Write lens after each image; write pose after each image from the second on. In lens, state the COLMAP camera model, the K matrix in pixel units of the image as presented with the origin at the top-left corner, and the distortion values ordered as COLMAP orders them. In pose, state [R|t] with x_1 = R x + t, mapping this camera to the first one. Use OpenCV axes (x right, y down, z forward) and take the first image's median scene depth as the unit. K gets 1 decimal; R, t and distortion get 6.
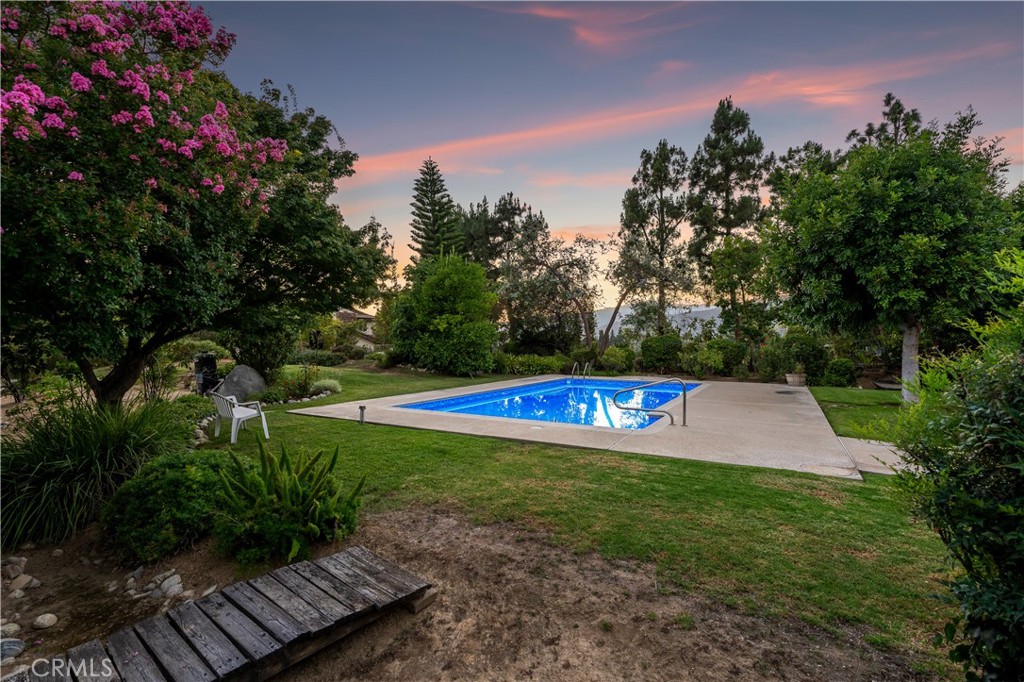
lens RADIAL K [[480.6, 0, 511.0], [0, 480.6, 338.7], [0, 0, 1]] dist [0.000215, 0.001257]
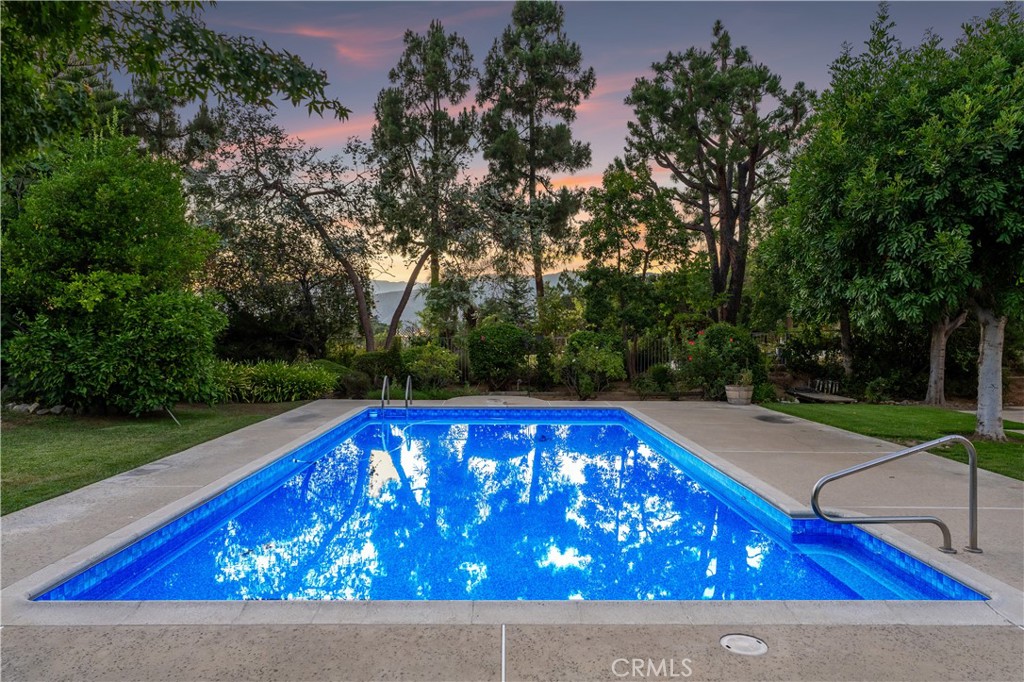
lens RADIAL K [[682.3, 0, 512.0], [0, 682.3, 341.0], [0, 0, 1]] dist [-0.008416, 0.000216]
pose [[0.865206, -0.005720, 0.501383, -0.066228], [-0.004194, 0.999817, 0.018645, -0.001560], [-0.501399, -0.018234, 0.865024, 0.172306]]
